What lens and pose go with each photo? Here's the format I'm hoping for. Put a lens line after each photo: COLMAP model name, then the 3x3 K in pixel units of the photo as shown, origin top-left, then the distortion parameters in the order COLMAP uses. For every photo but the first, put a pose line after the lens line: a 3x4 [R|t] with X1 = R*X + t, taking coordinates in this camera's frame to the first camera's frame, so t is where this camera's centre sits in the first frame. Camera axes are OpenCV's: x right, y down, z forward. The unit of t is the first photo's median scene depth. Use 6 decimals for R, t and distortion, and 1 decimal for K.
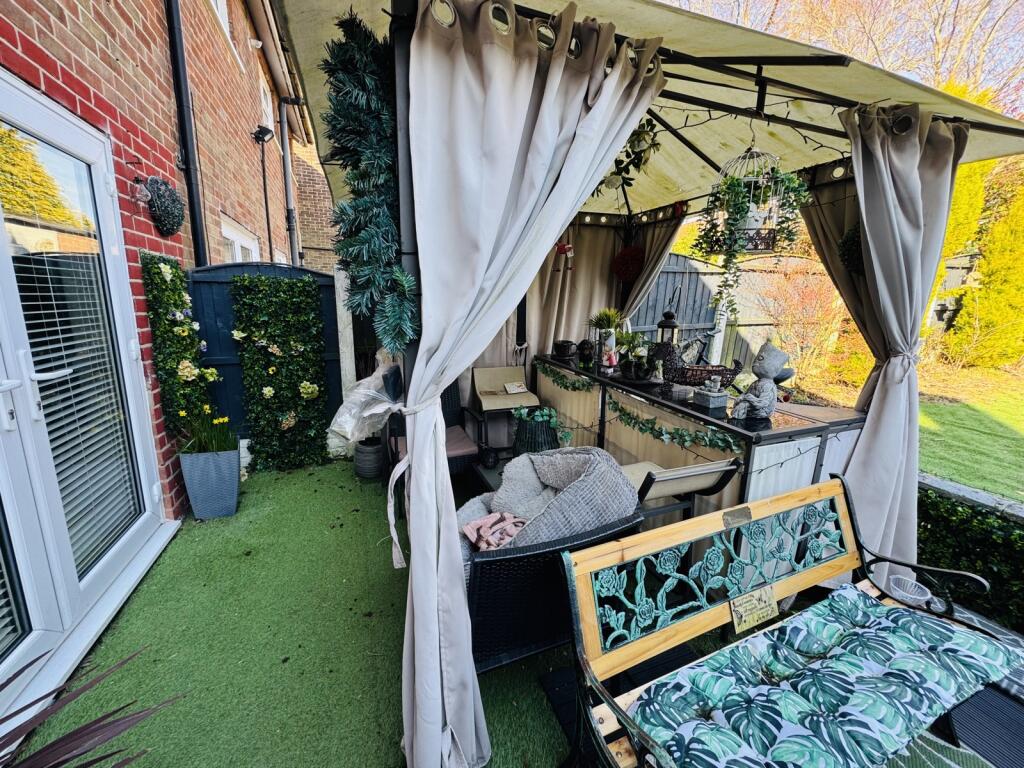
lens RADIAL K [[410.3, 0, 512.1], [0, 410.3, 386.5], [0, 0, 1]] dist [-0.001196, -0.000482]
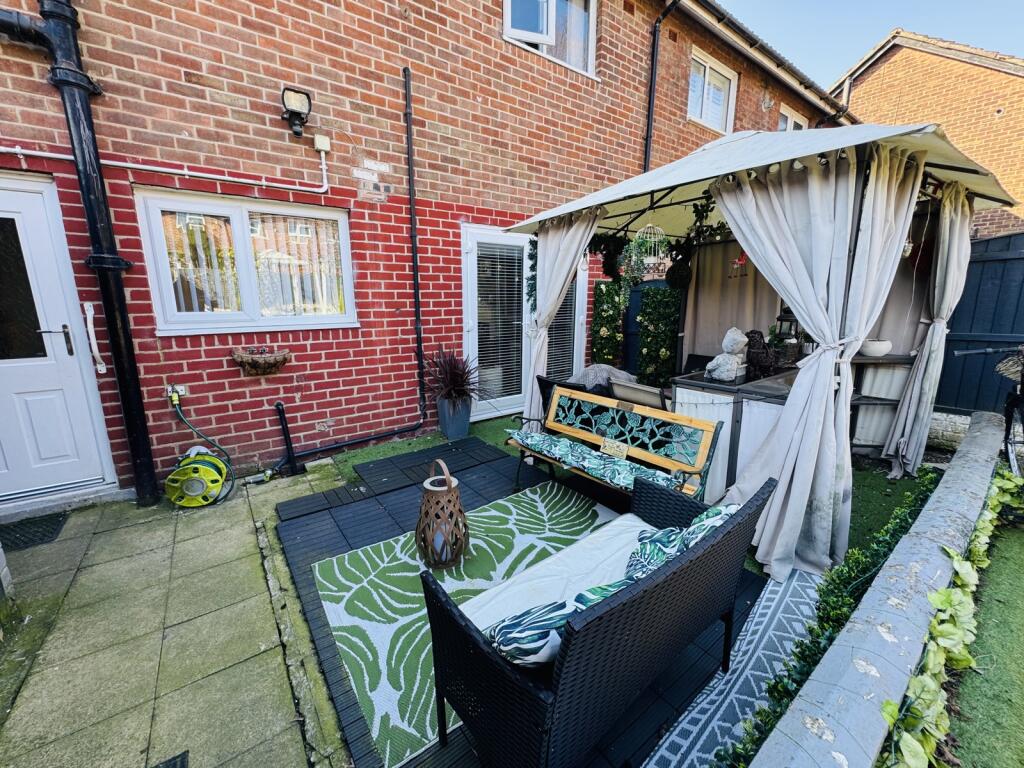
lens RADIAL K [[410.3, 0, 512.9], [0, 410.3, 382.5], [0, 0, 1]] dist [-0.001196, -0.000482]
pose [[0.263798, 0.185704, -0.946533, 1.760643], [-0.196525, 0.971057, 0.135744, 0.030663], [0.944346, 0.150208, 0.292658, -0.097952]]
